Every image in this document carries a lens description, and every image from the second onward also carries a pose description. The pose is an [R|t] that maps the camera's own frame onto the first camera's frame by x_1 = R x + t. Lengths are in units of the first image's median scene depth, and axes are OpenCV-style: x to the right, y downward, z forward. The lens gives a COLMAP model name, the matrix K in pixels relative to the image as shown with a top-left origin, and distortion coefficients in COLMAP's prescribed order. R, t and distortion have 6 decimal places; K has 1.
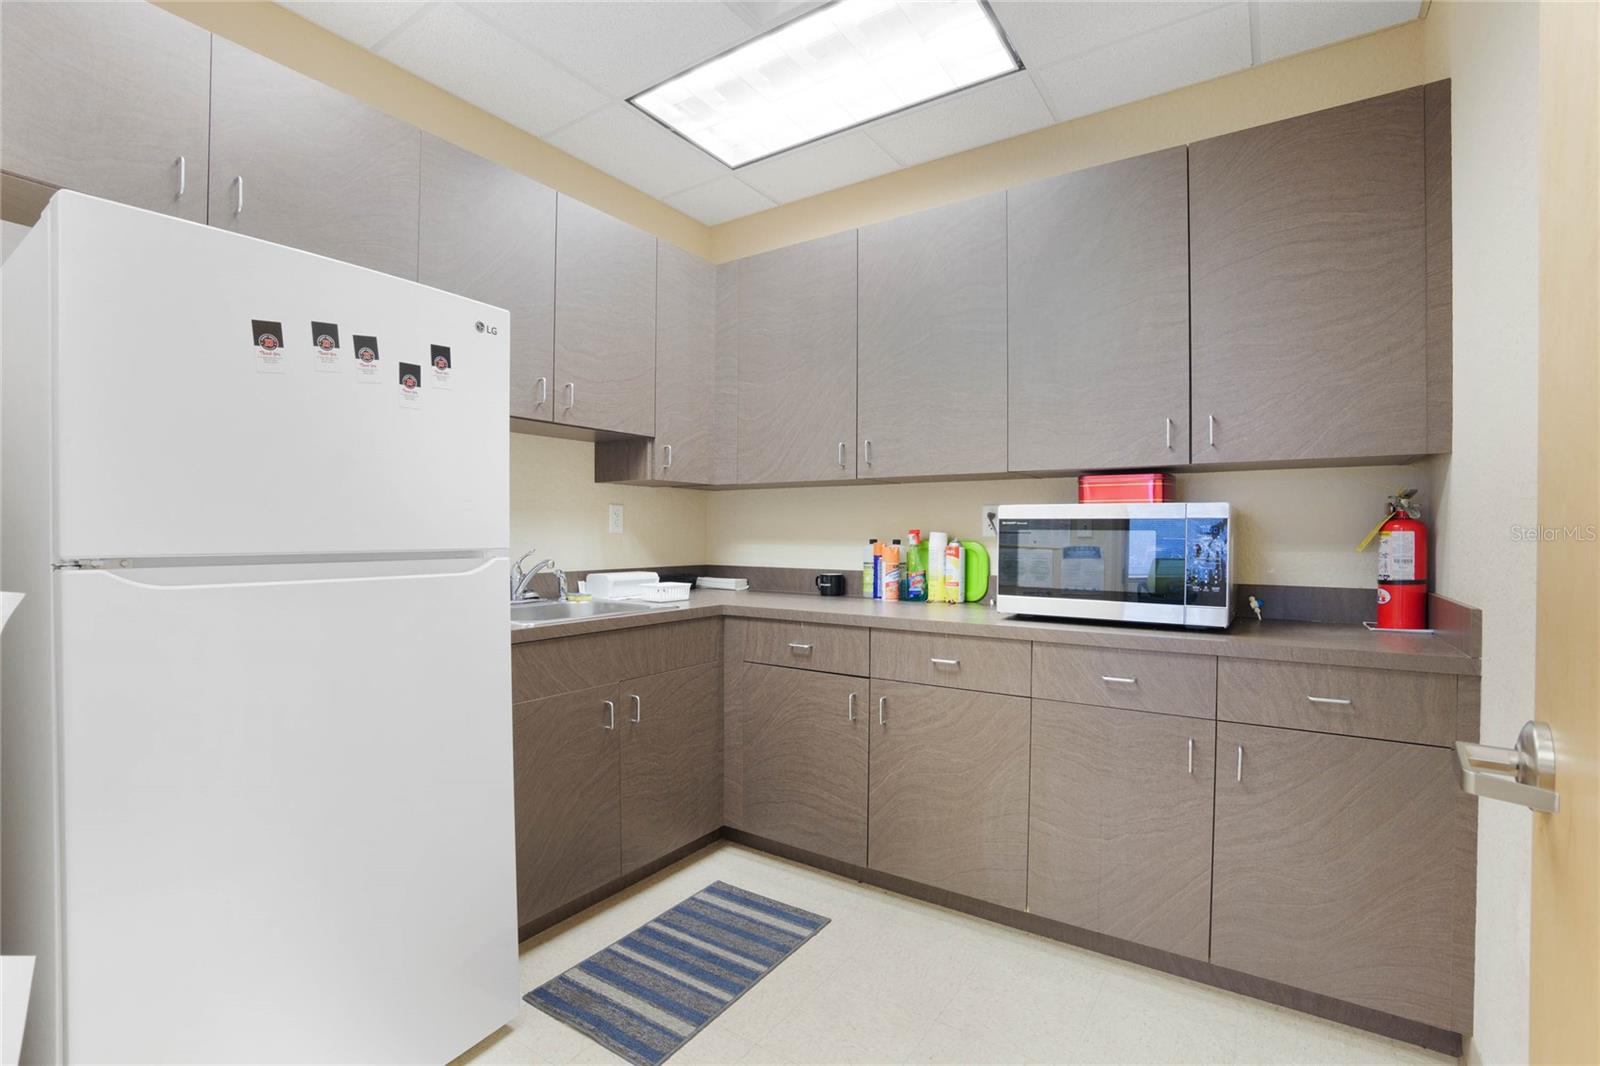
lens RADIAL K [[735.6, 0, 797.2], [0, 735.6, 526.3], [0, 0, 1]] dist [-0.027964, 0.003266]
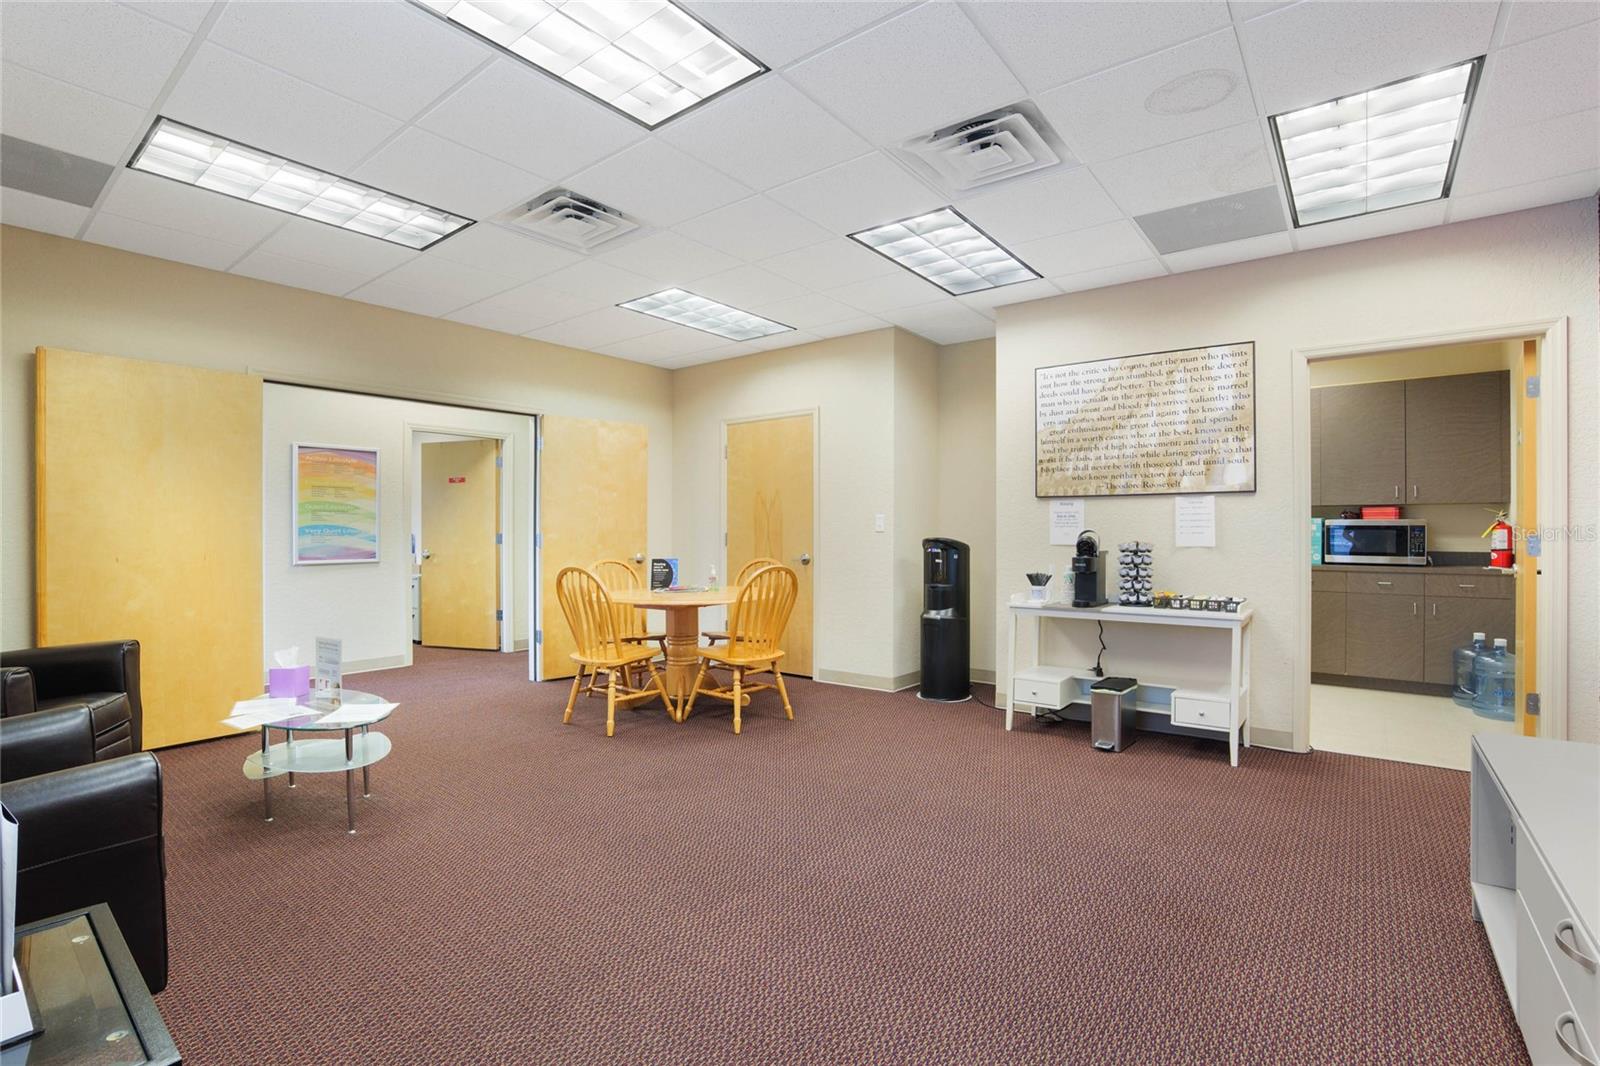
lens RADIAL K [[735.6, 0, 796.4], [0, 735.6, 531.4], [0, 0, 1]] dist [-0.027964, 0.003266]
pose [[0.990023, -0.008155, -0.140668, -1.264428], [0.004694, 0.999678, -0.024918, 0.068277], [0.140826, 0.024009, 0.989743, -1.861595]]
